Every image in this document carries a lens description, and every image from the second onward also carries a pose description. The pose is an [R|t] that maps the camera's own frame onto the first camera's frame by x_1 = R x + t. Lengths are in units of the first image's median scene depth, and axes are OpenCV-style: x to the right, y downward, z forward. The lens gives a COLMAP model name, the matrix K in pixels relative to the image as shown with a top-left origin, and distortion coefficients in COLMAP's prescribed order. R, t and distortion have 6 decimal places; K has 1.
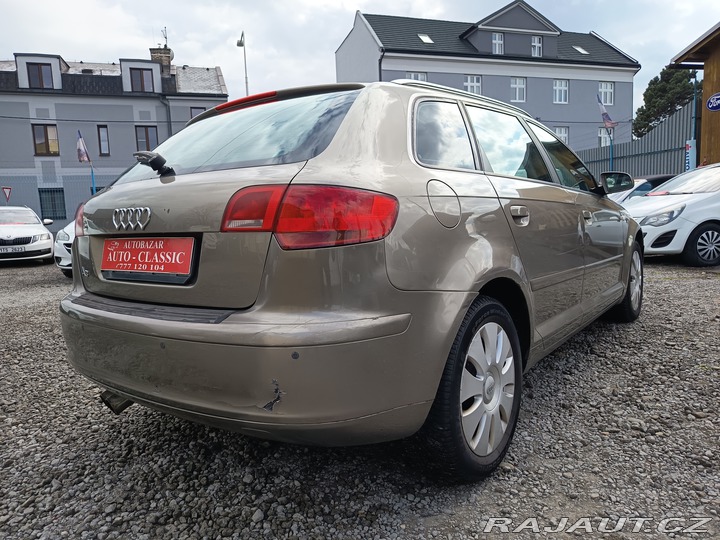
lens RADIAL K [[499.7, 0, 360.9], [0, 499.7, 270.7], [0, 0, 1]] dist [0.009922, -0.002644]
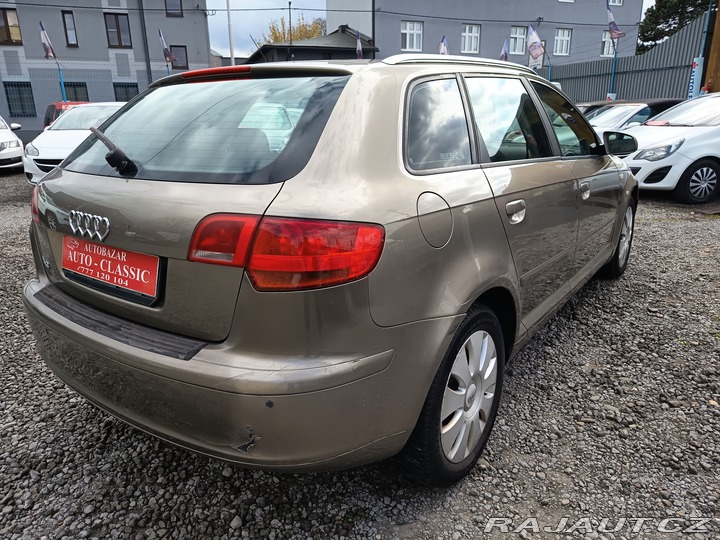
lens RADIAL K [[499.7, 0, 359.6], [0, 499.7, 269.4], [0, 0, 1]] dist [0.009922, -0.002644]
pose [[0.999389, 0.021440, 0.027588, 0.004809], [-0.026151, 0.982640, 0.183672, -0.180566], [-0.023171, -0.184281, 0.982600, 0.077040]]
